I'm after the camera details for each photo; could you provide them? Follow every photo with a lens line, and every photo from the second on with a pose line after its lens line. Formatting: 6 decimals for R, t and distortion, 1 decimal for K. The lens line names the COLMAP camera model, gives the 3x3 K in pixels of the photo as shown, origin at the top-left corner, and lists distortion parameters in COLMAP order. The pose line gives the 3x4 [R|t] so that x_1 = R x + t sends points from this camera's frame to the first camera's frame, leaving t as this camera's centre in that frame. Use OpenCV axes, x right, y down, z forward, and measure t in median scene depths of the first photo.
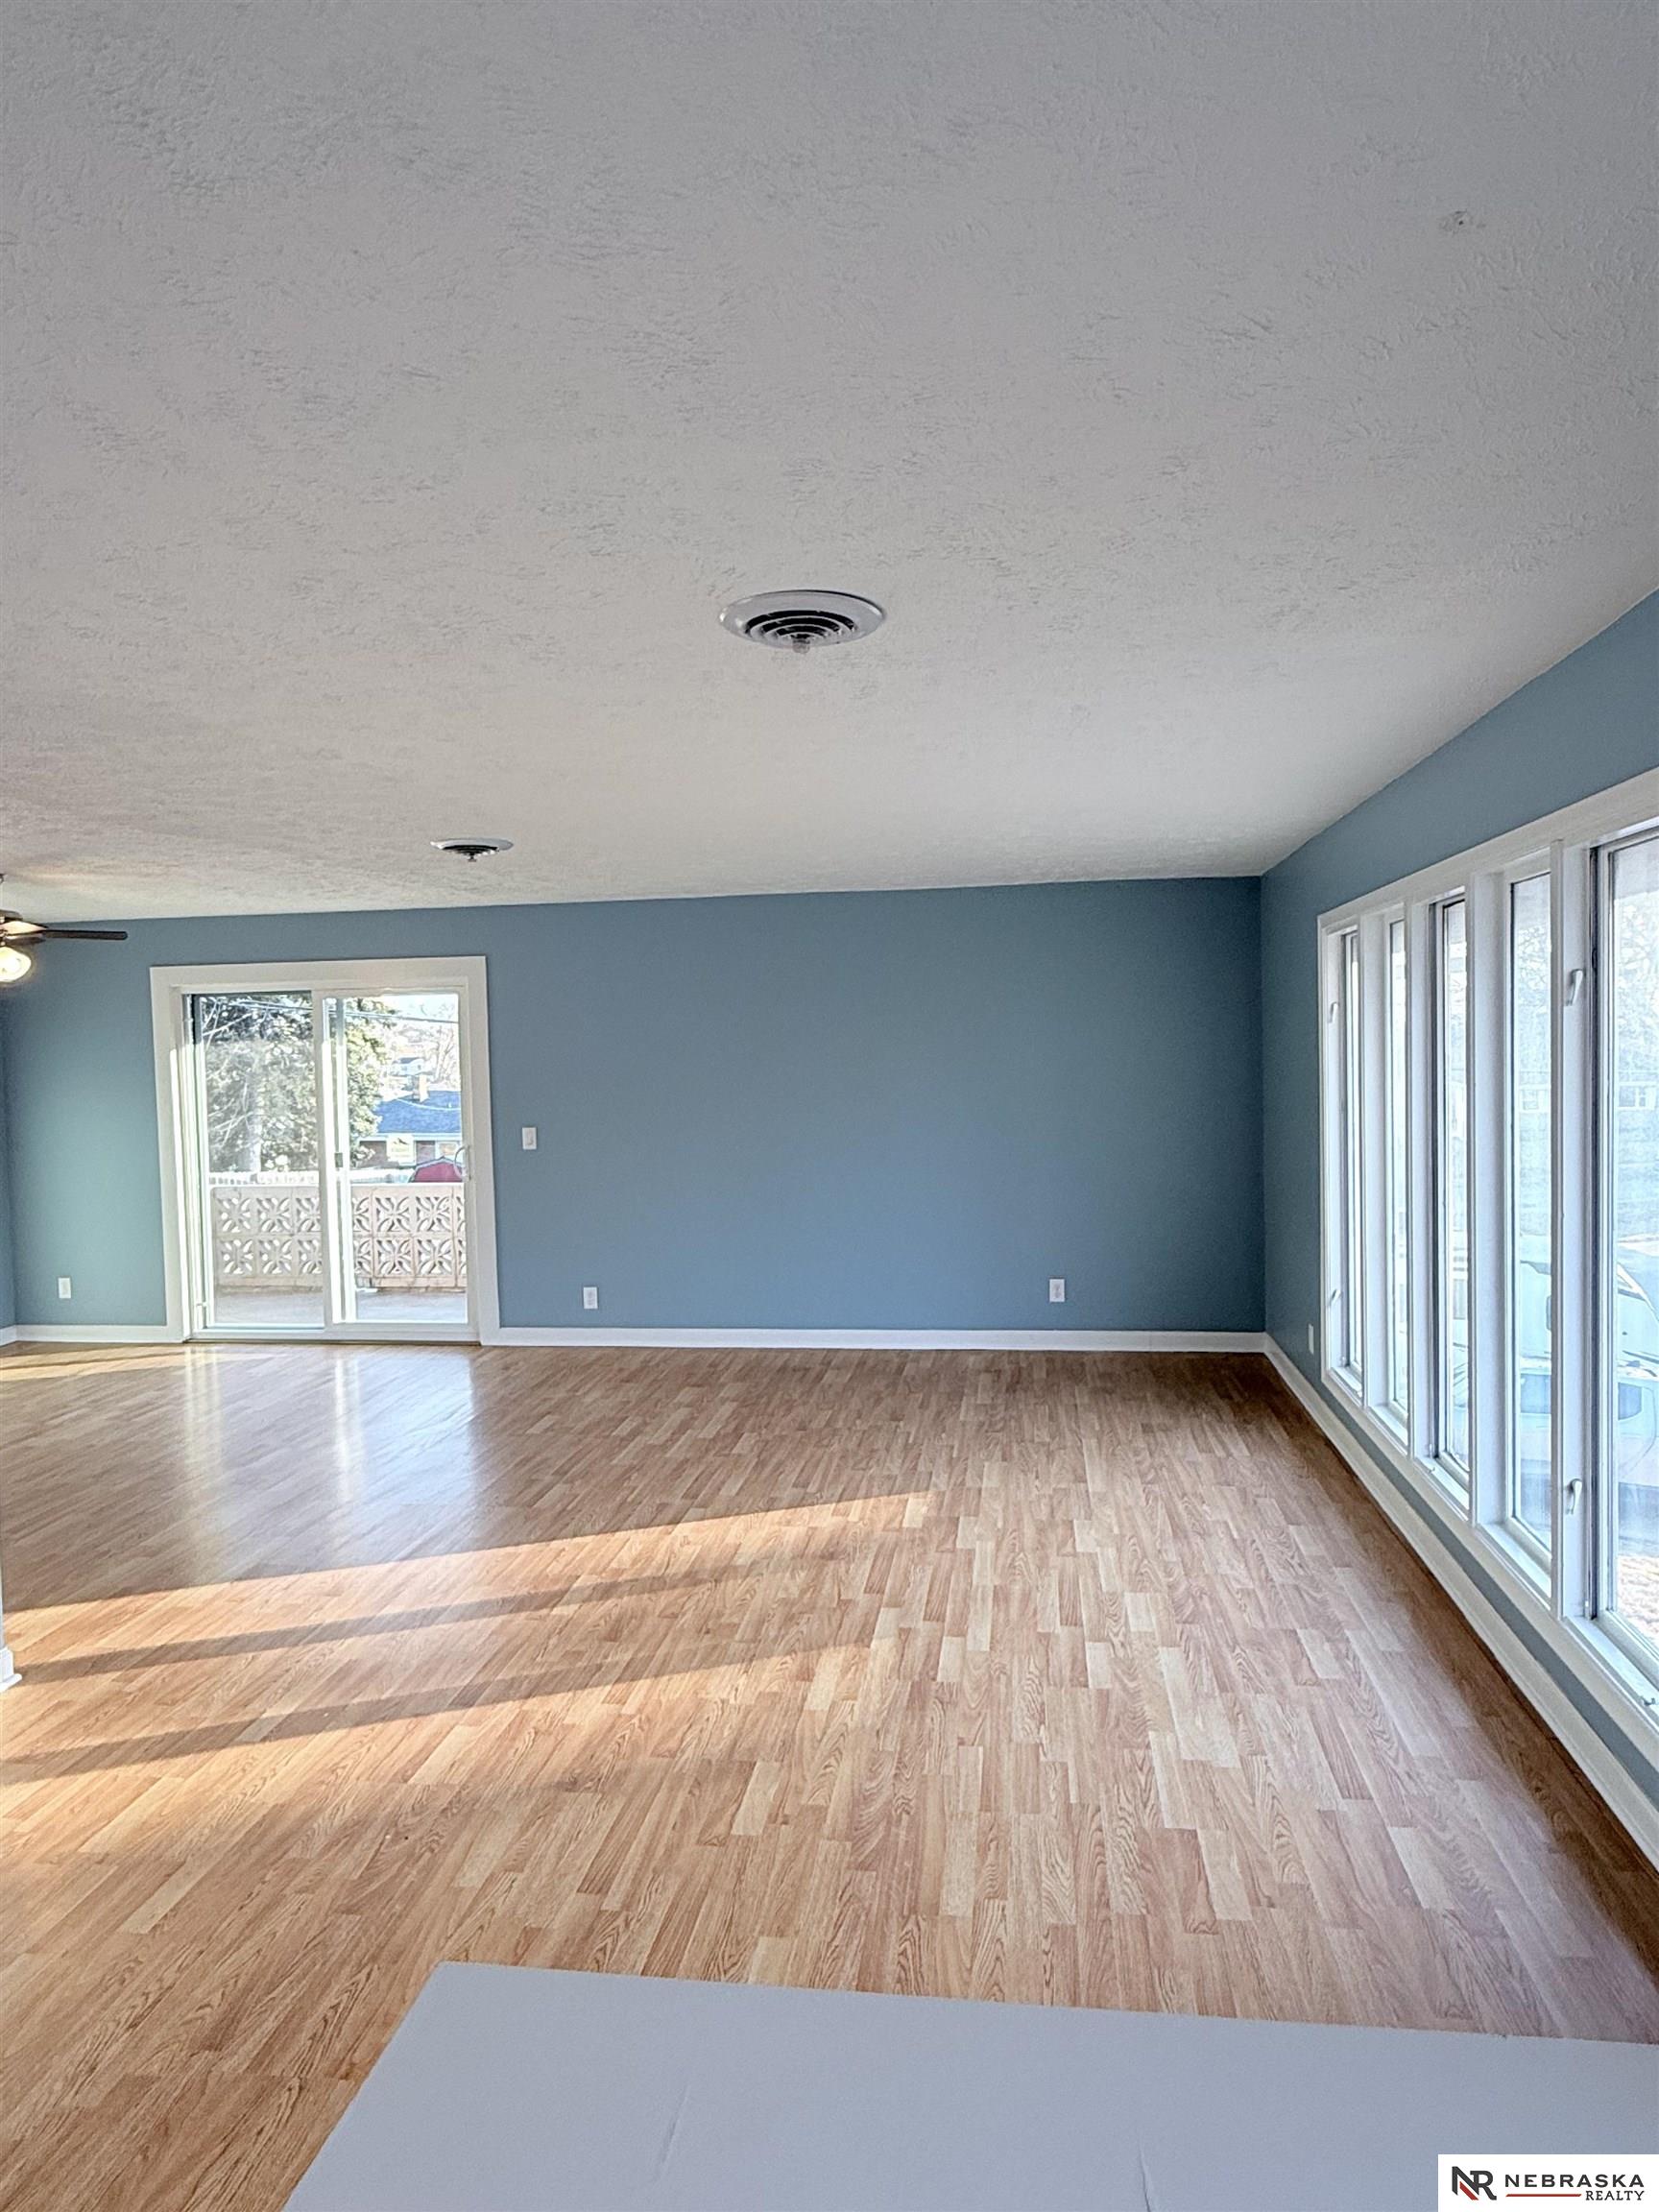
lens RADIAL K [[1356.3, 0, 829.5], [0, 1356.3, 1106.0], [0, 0, 1]] dist [0.003862, -0.000180]
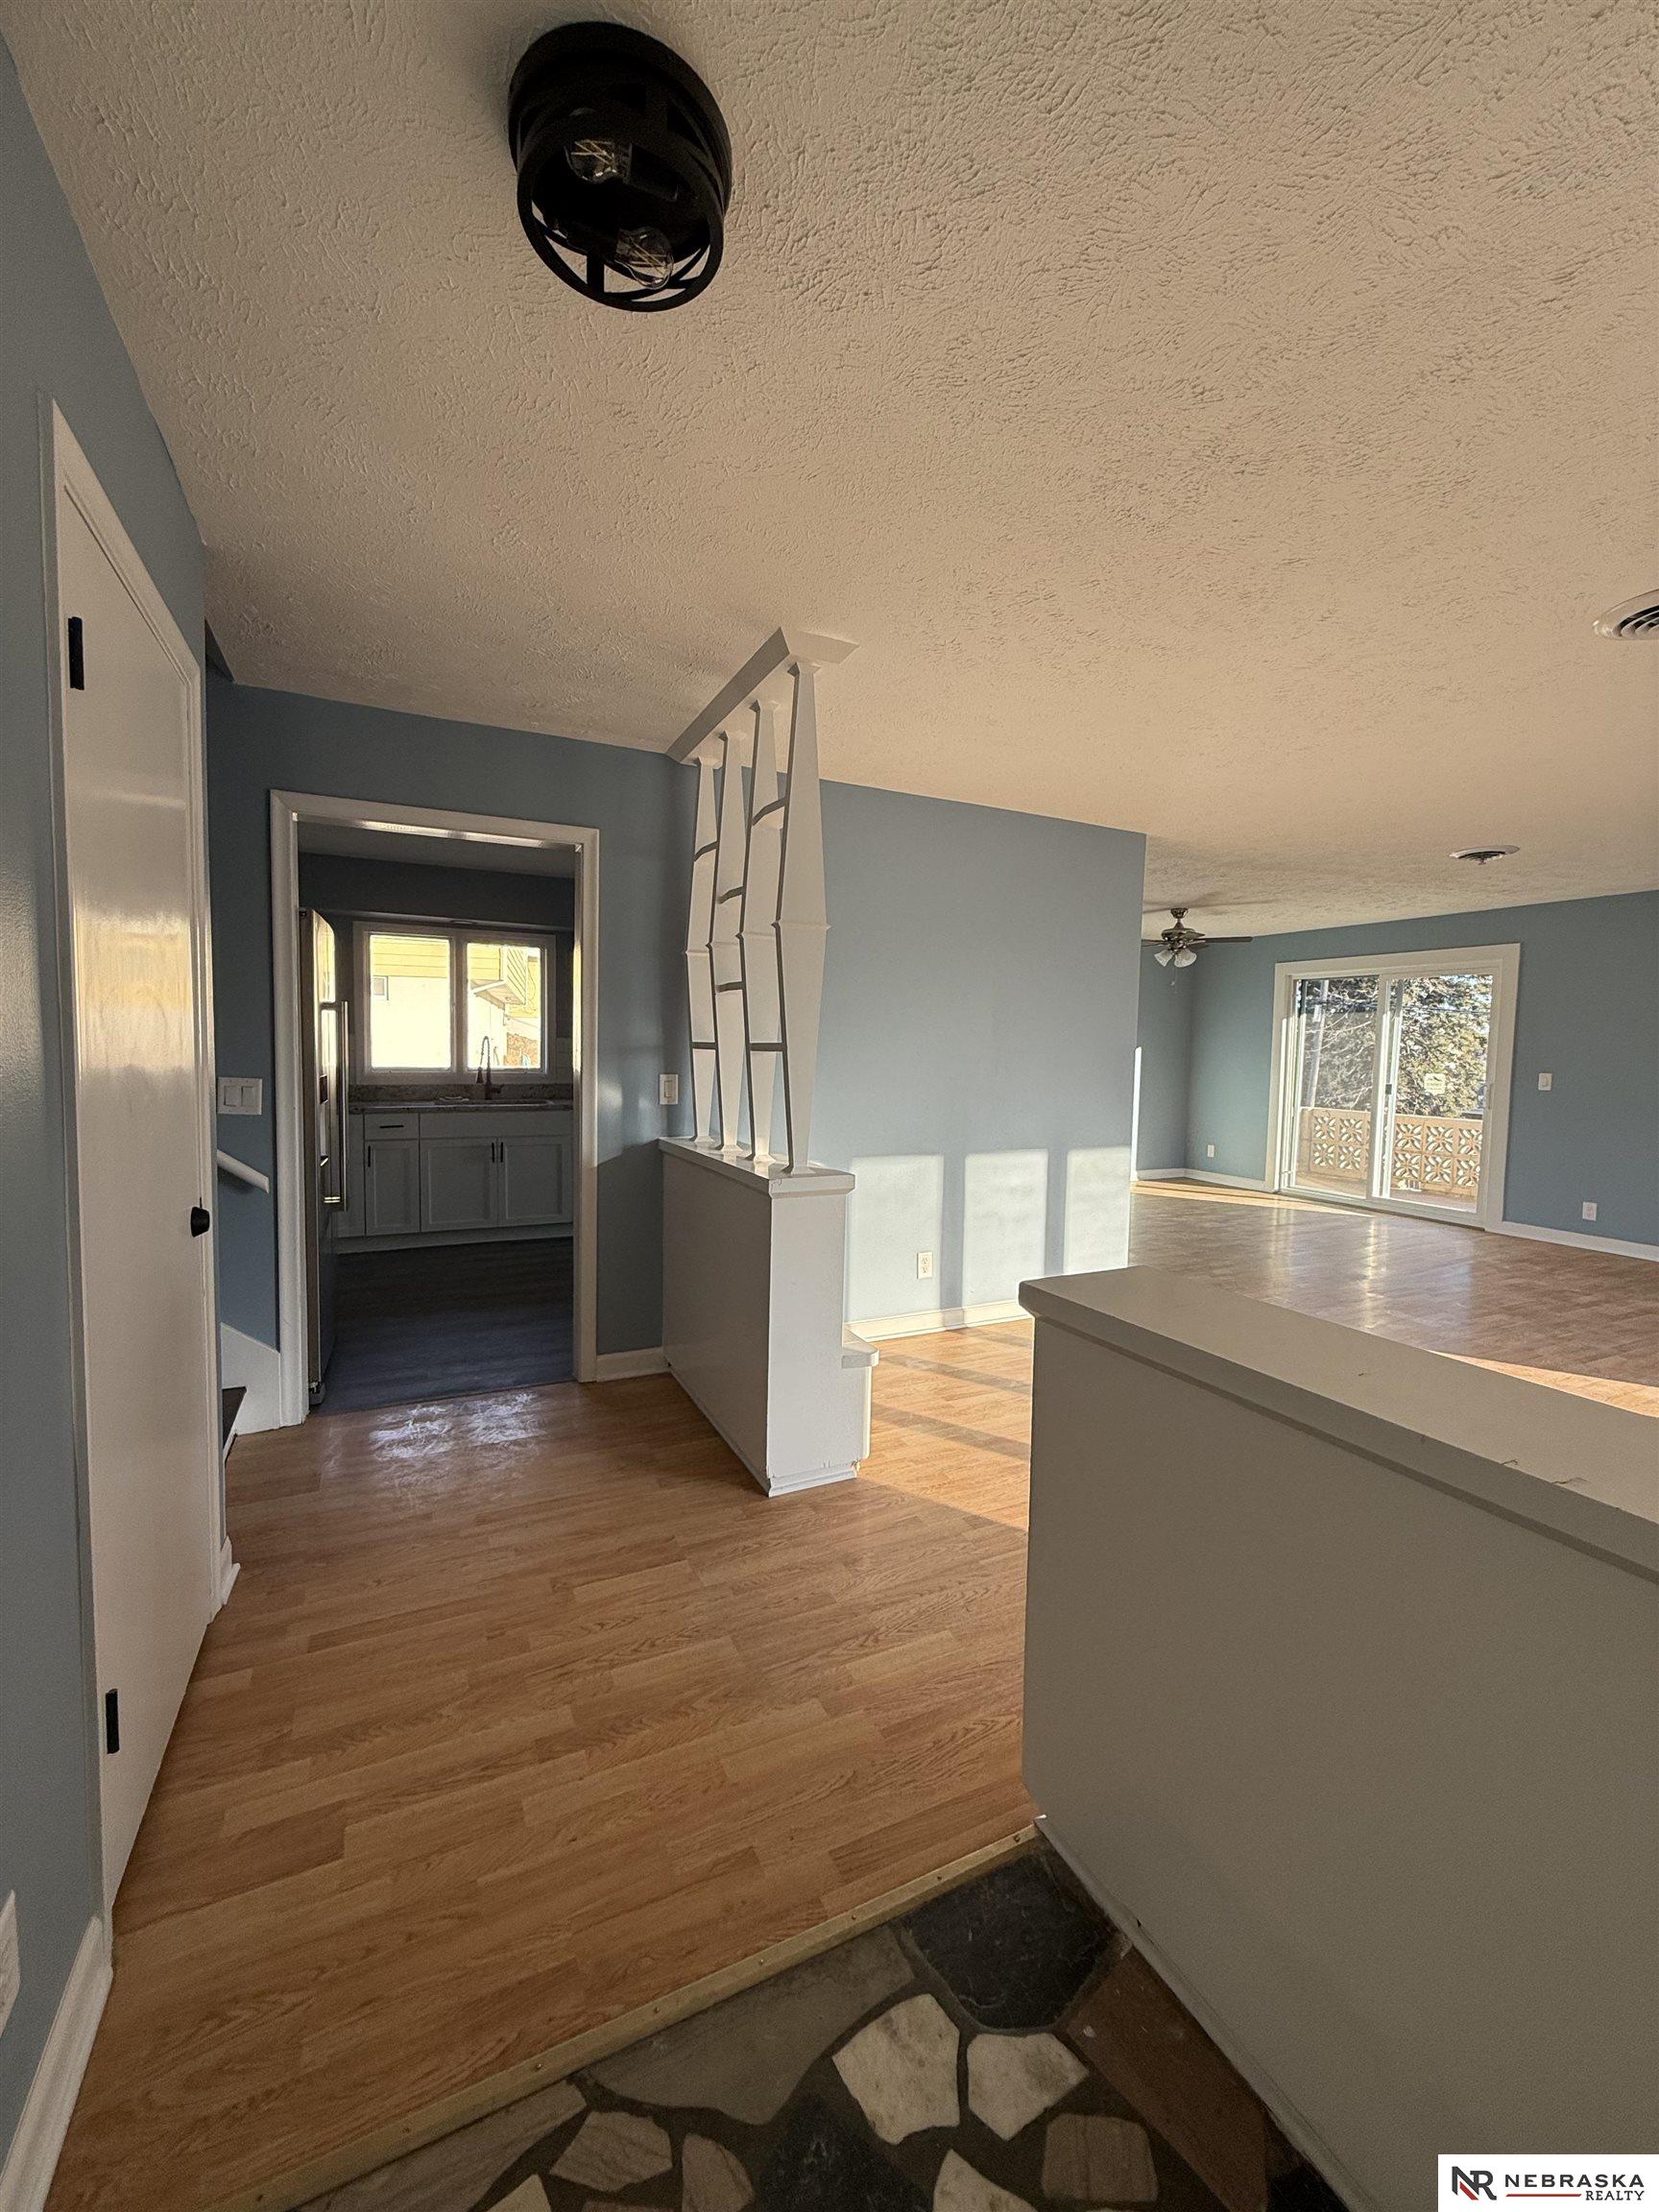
lens RADIAL K [[889.8, 0, 829.5], [0, 889.8, 1106.0], [0, 0, 1]] dist [0.000871, 0.000390]
pose [[0.562418, 0.086940, -0.822269, 0.096853], [-0.069421, 0.995911, 0.057817, 0.044820], [0.823933, 0.024565, 0.566154, -0.052246]]
